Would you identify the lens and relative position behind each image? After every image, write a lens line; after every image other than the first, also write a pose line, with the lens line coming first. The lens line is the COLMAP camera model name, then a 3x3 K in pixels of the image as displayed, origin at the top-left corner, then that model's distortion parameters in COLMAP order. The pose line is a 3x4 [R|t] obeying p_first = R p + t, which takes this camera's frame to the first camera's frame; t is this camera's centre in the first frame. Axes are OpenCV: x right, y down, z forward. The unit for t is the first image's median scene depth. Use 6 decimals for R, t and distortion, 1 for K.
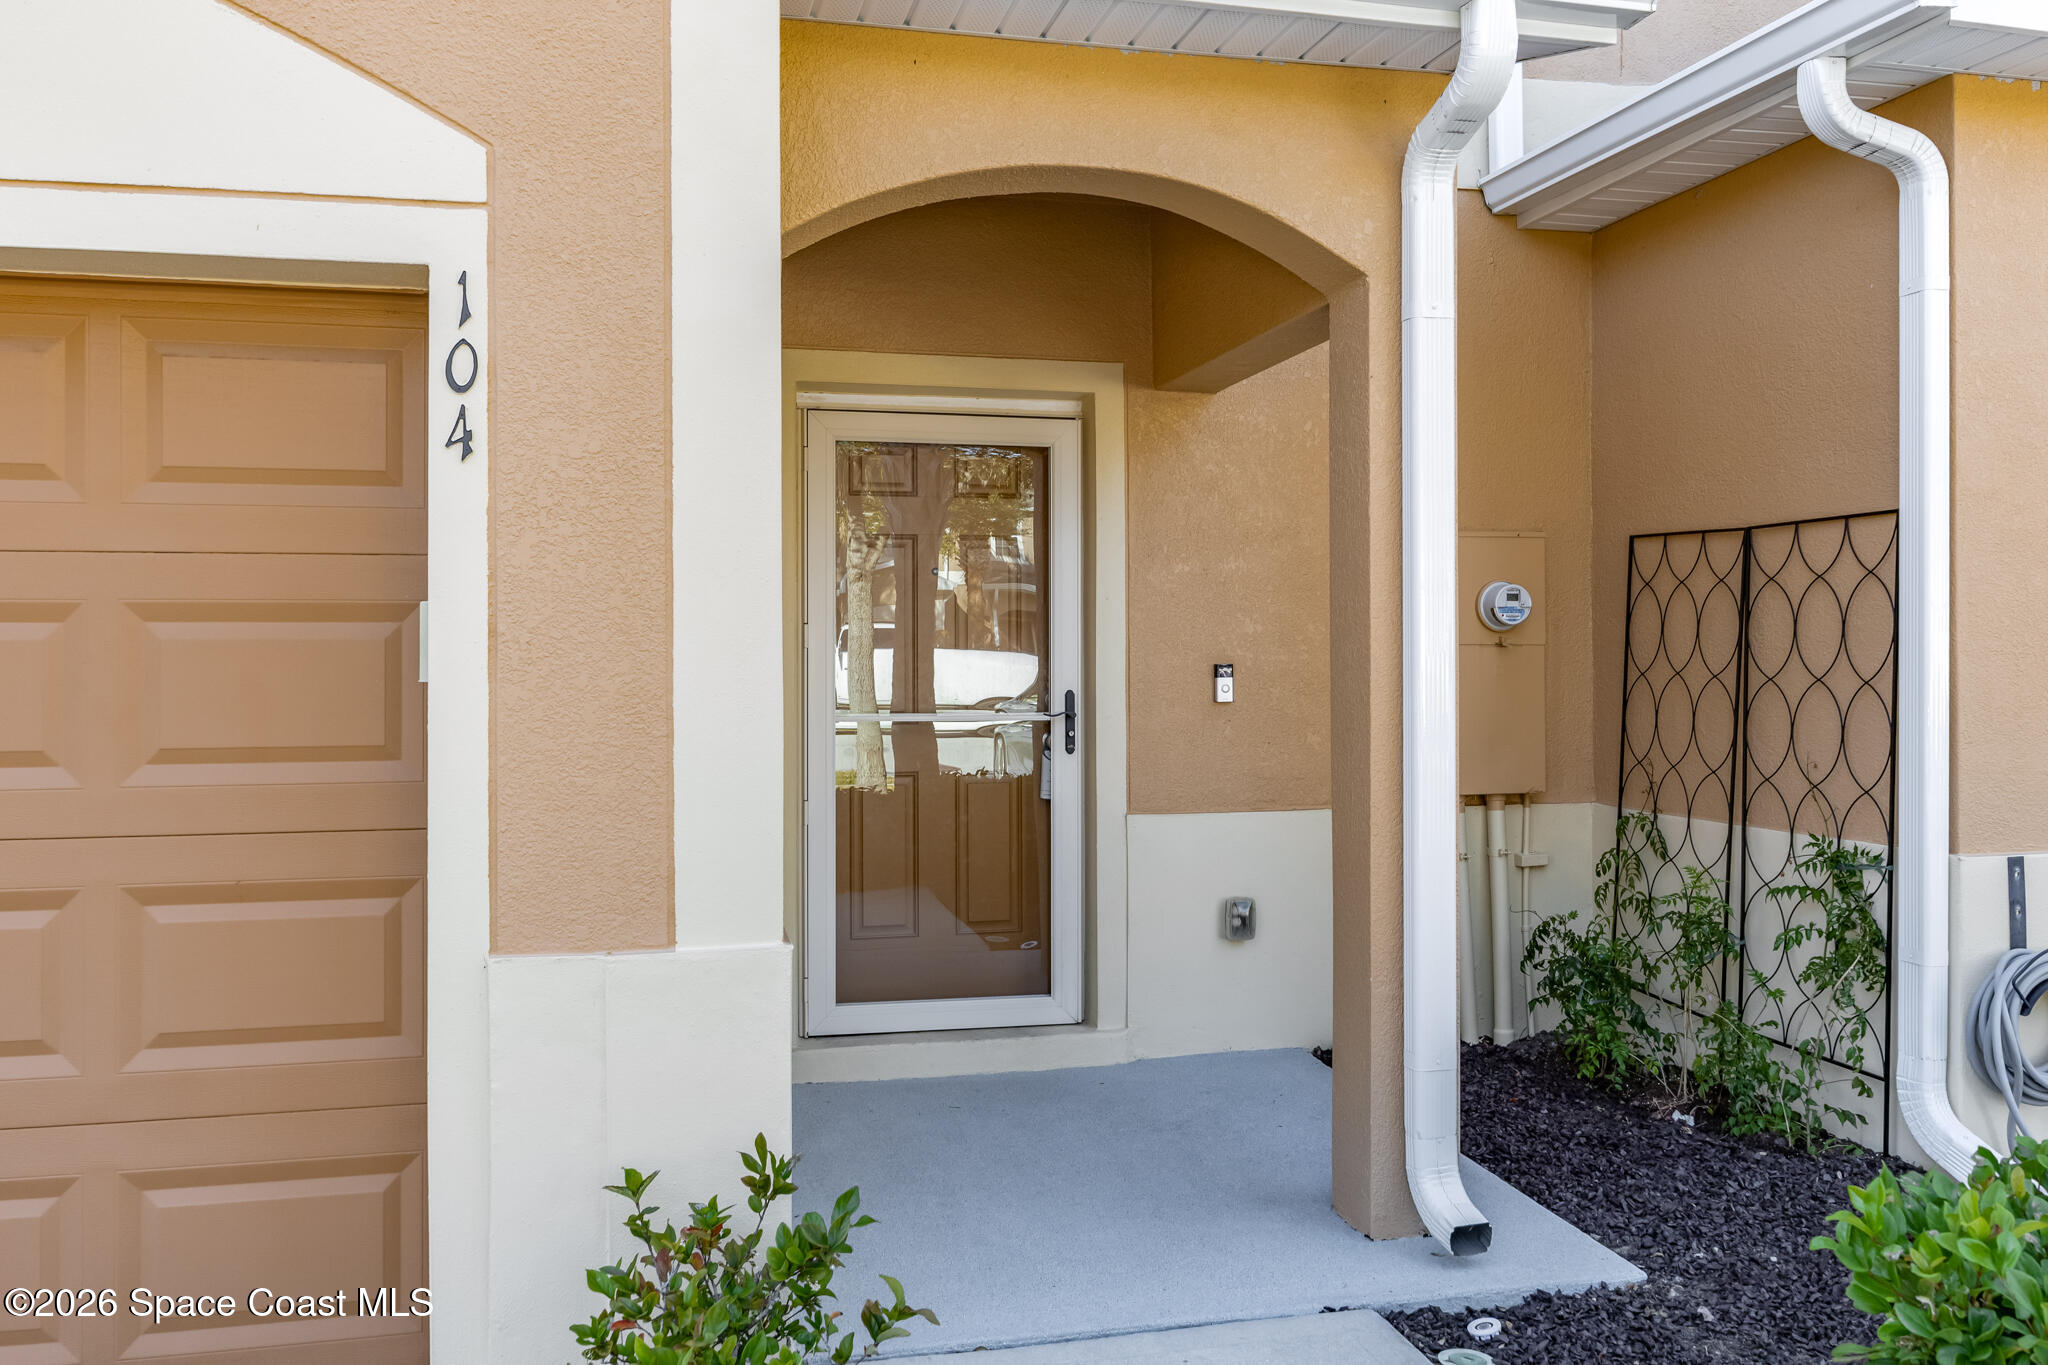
lens RADIAL K [[1657.5, 0, 1021.8], [0, 1657.5, 669.6], [0, 0, 1]] dist [0.003125, 0.001675]
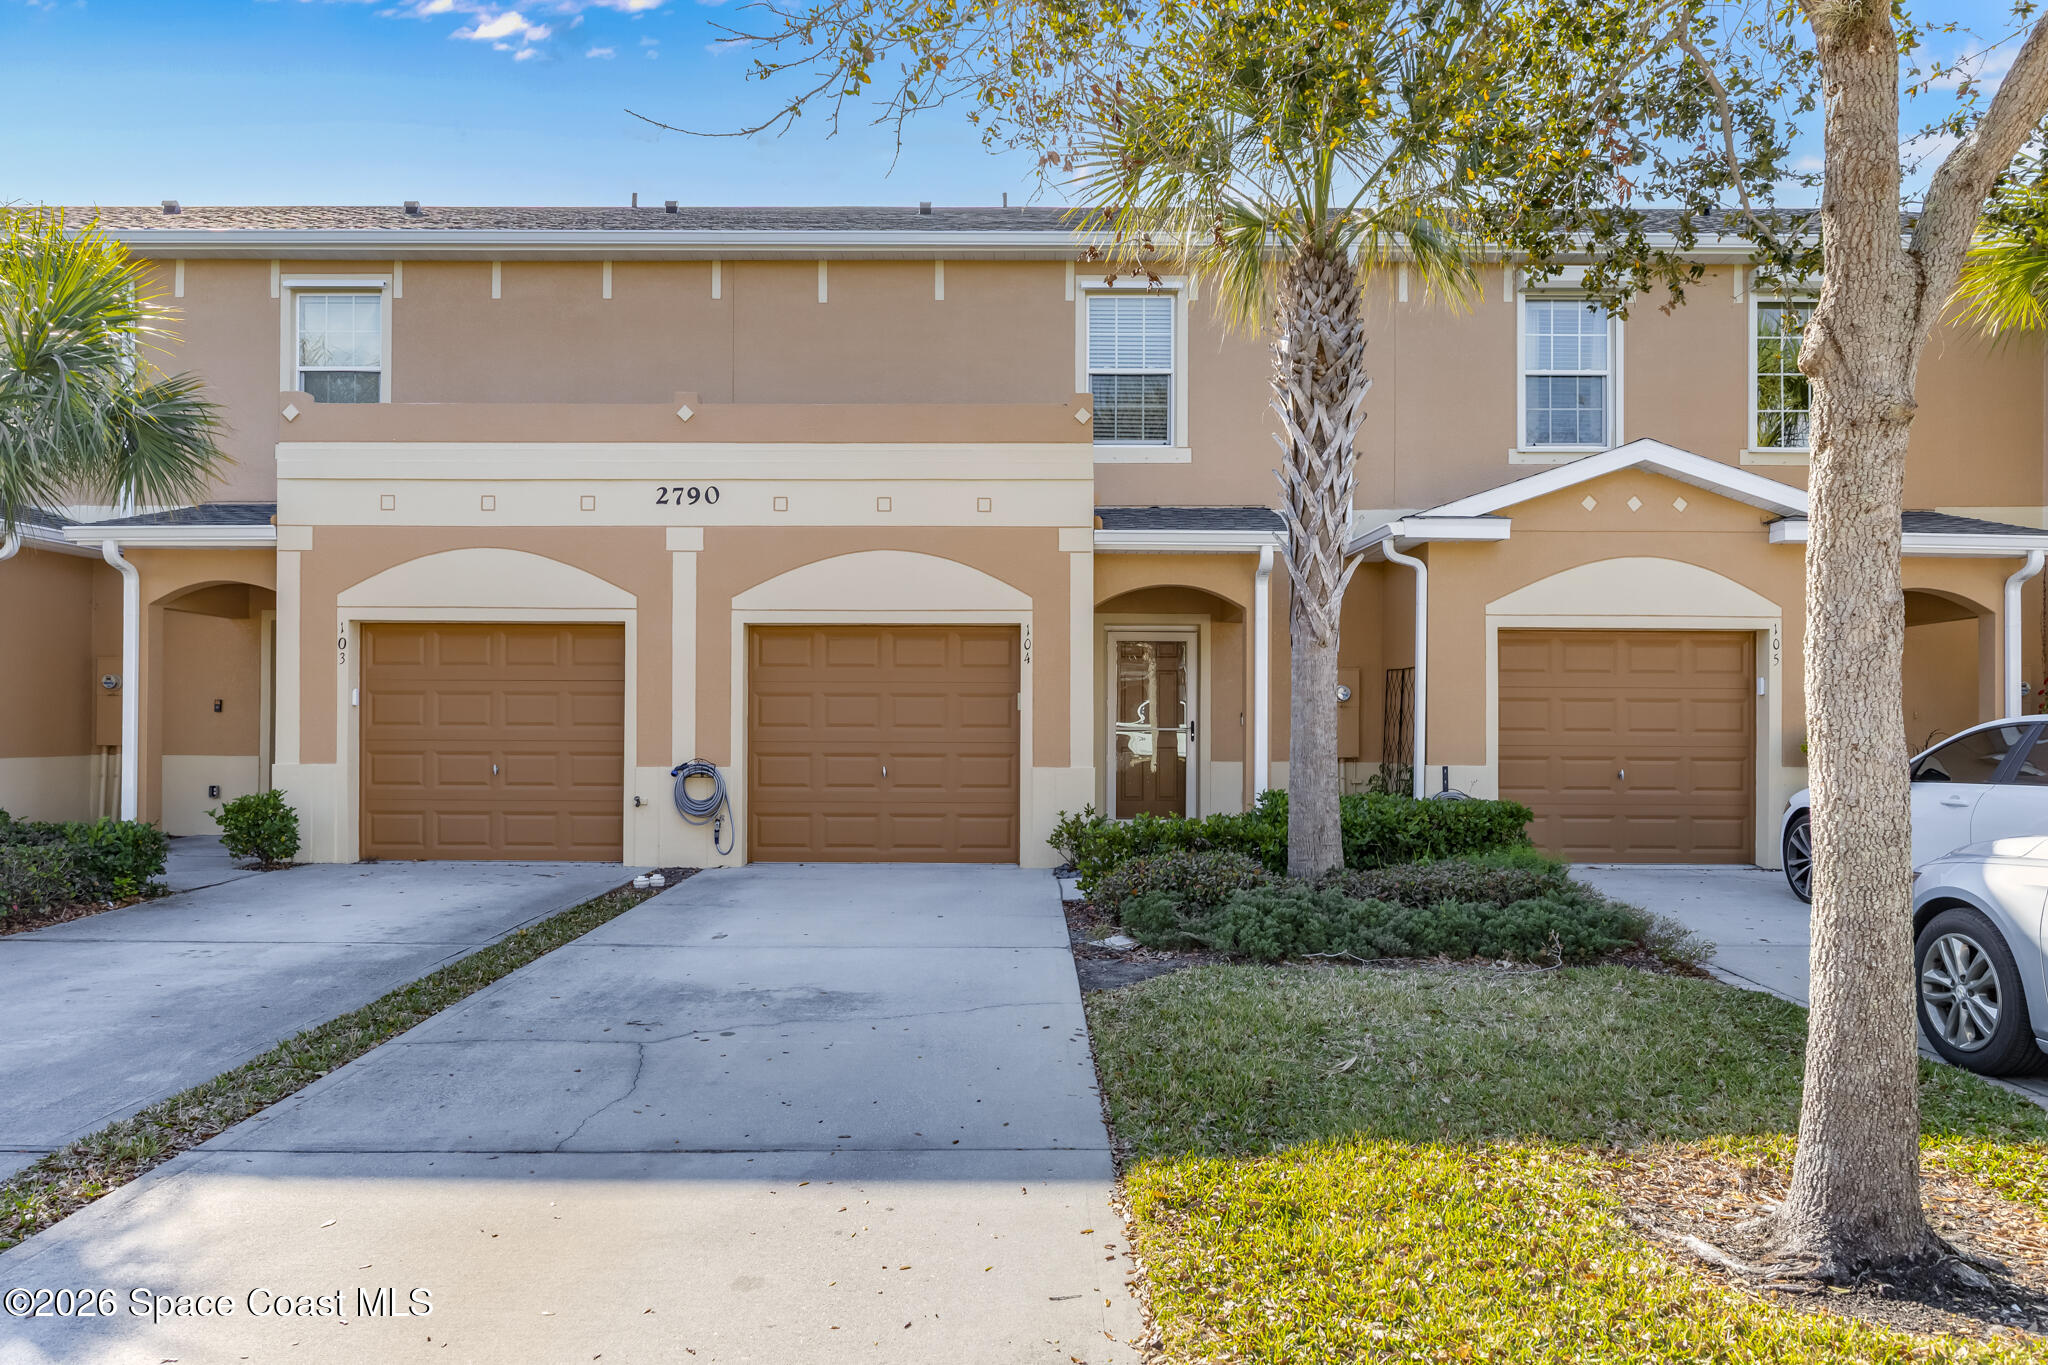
lens RADIAL K [[1416.6, 0, 1022.2], [0, 1416.6, 689.3], [0, 0, 1]] dist [0.000566, 0.000014]
pose [[0.975960, -0.000509, -0.217947, 0.522271], [-0.007825, 0.999271, -0.037371, 0.097732], [0.217807, 0.038178, 0.975245, -2.896644]]
